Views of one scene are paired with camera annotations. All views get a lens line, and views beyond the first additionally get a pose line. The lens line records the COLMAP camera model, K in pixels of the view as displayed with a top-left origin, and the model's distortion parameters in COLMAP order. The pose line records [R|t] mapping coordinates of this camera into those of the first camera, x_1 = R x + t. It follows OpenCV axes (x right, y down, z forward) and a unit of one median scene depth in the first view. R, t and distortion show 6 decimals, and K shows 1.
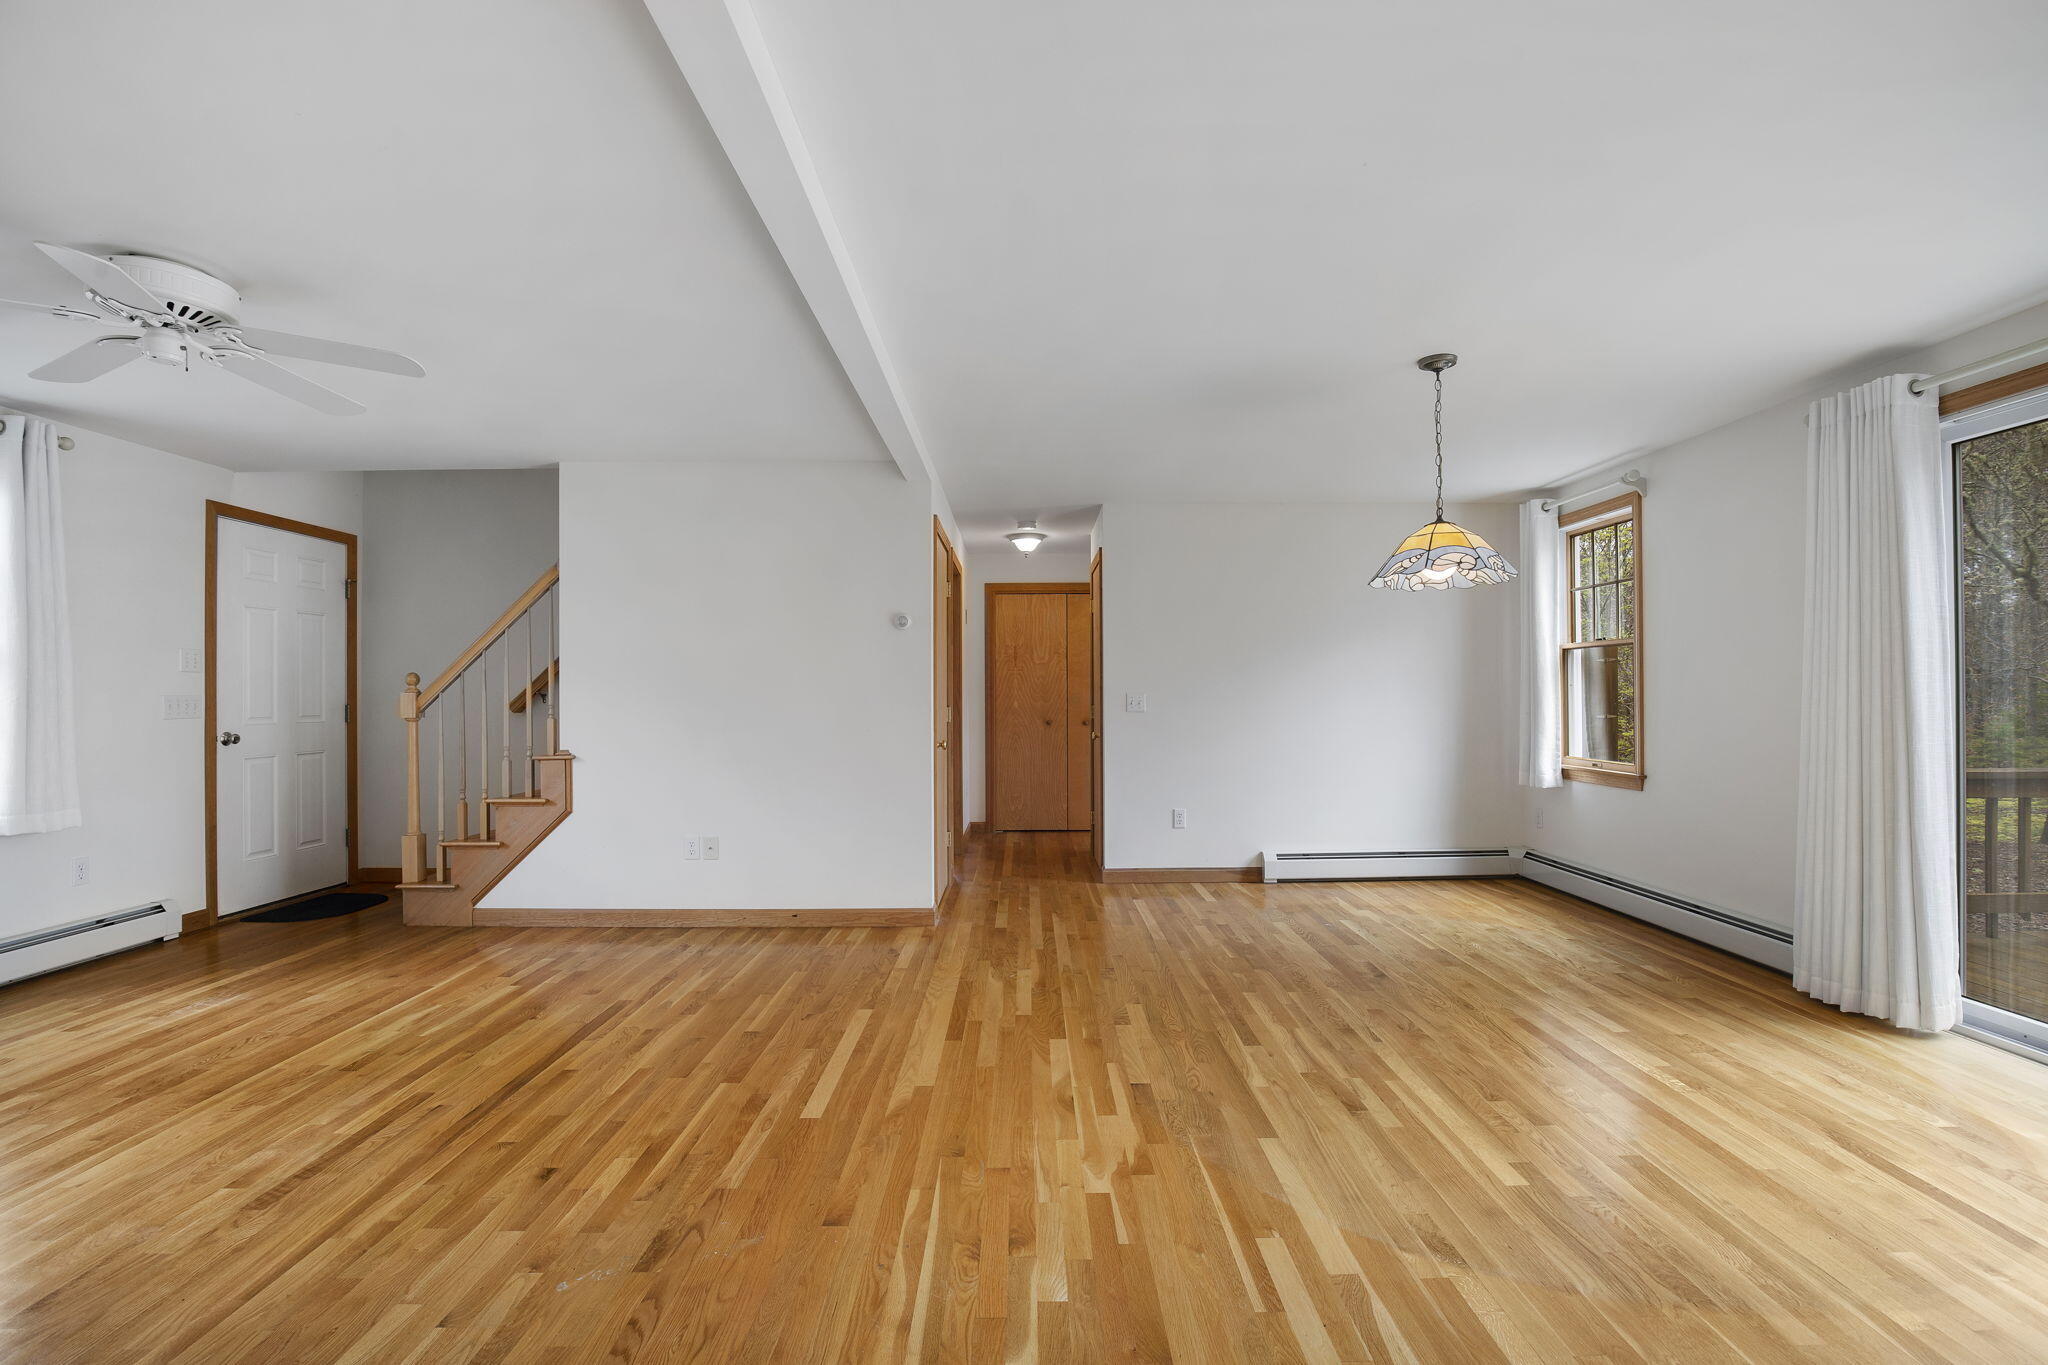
lens RADIAL K [[943.5, 0, 1024.4], [0, 943.5, 684.0], [0, 0, 1]] dist [-0.035750, 0.007100]
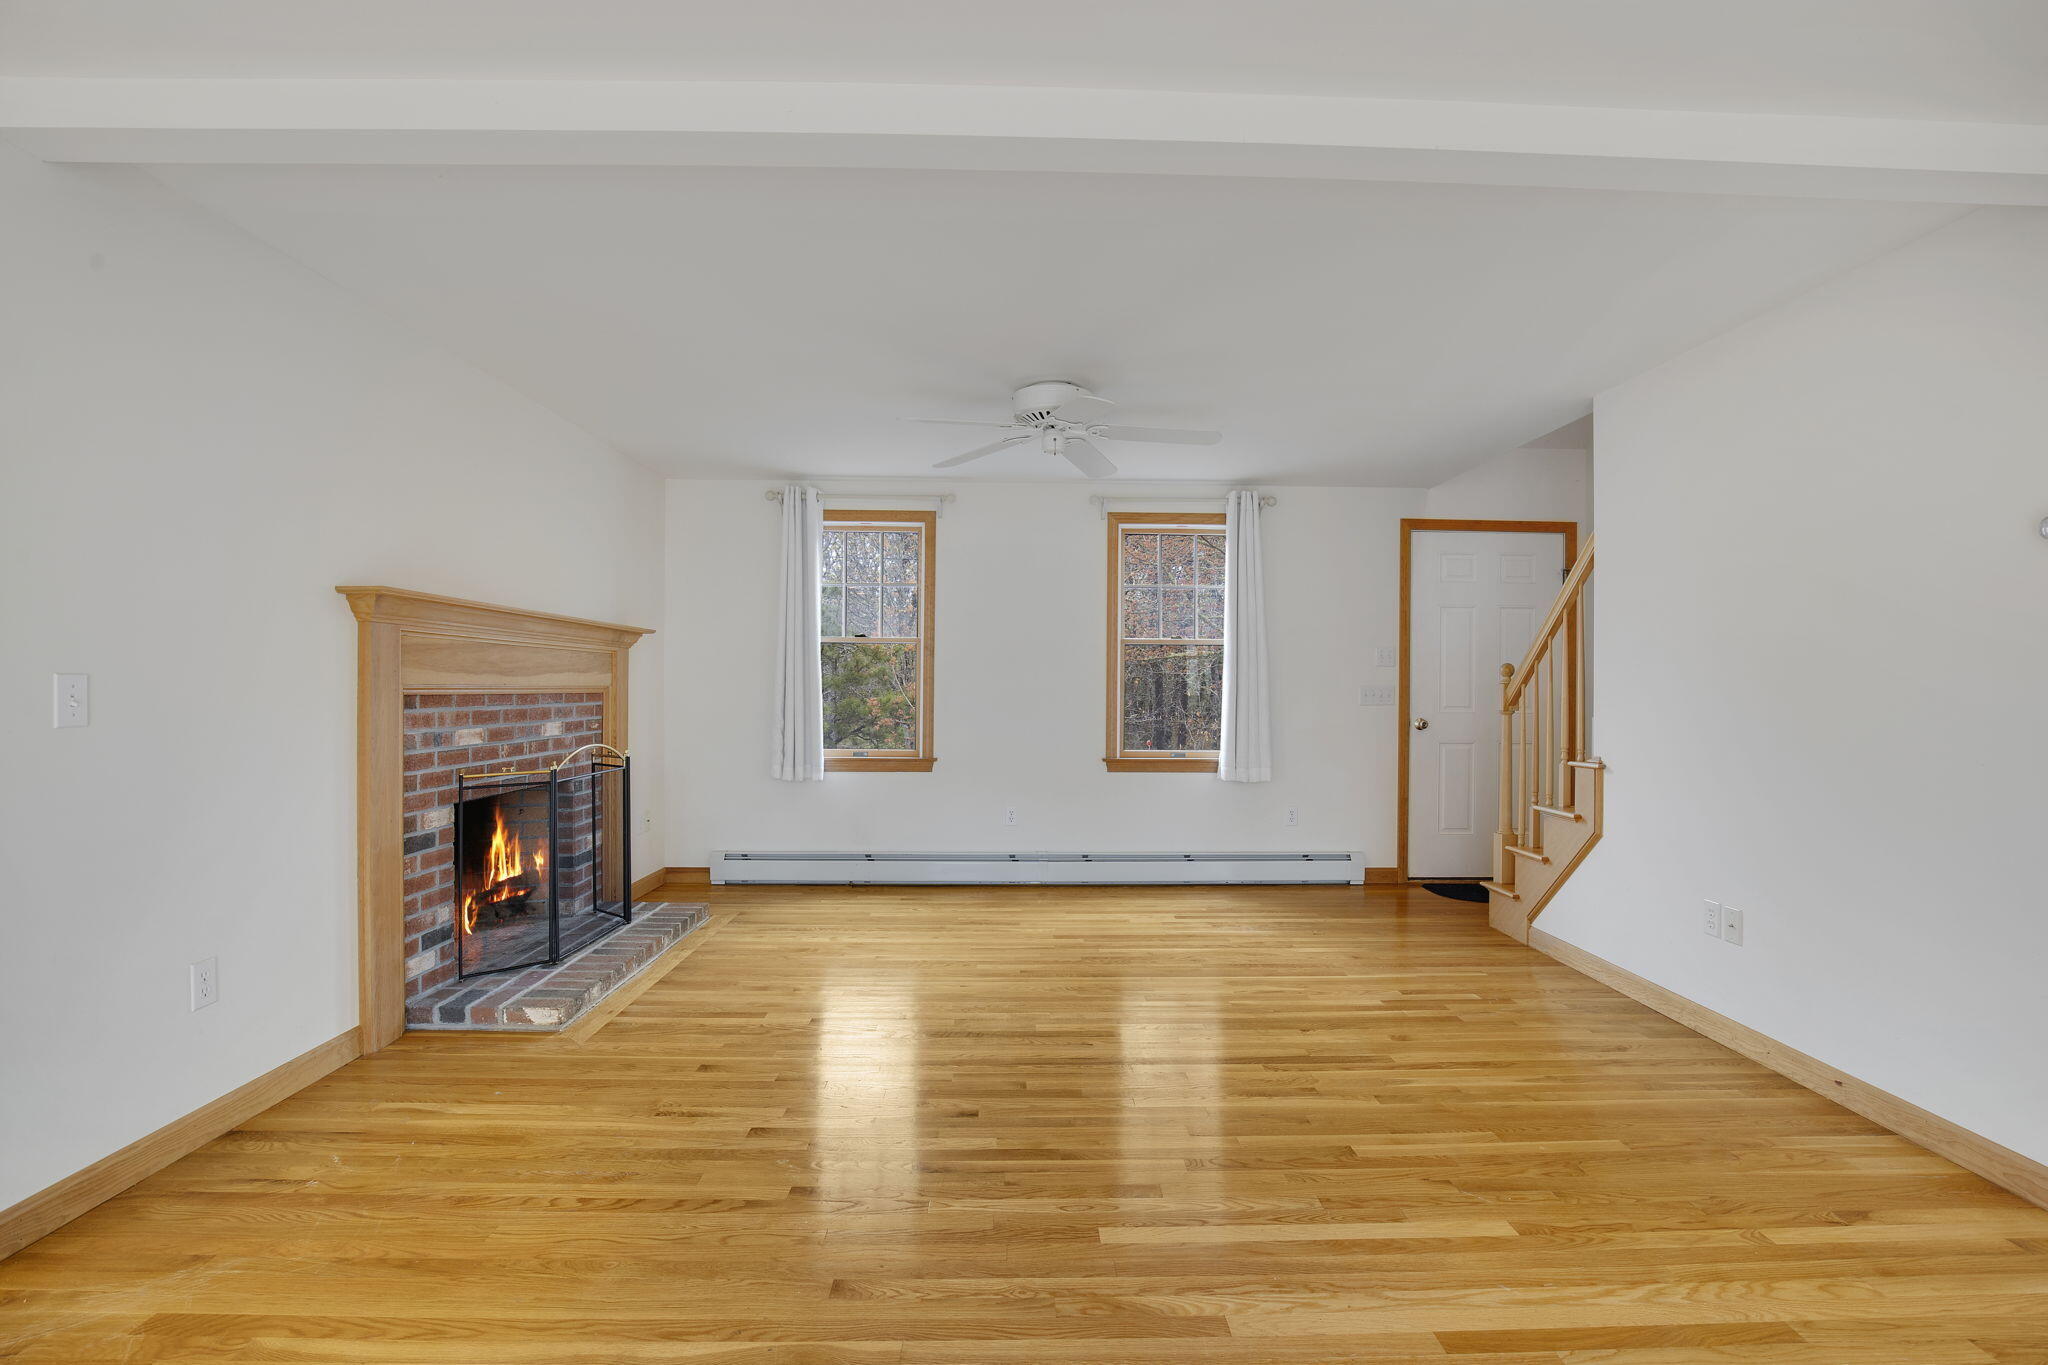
lens RADIAL K [[943.5, 0, 1042.1], [0, 943.5, 689.6], [0, 0, 1]] dist [-0.035750, 0.007100]
pose [[0.022513, 0.007184, -0.999721, 0.289606], [0.004406, 0.999964, 0.007285, 0.006072], [0.999737, -0.004569, 0.022481, 0.510919]]
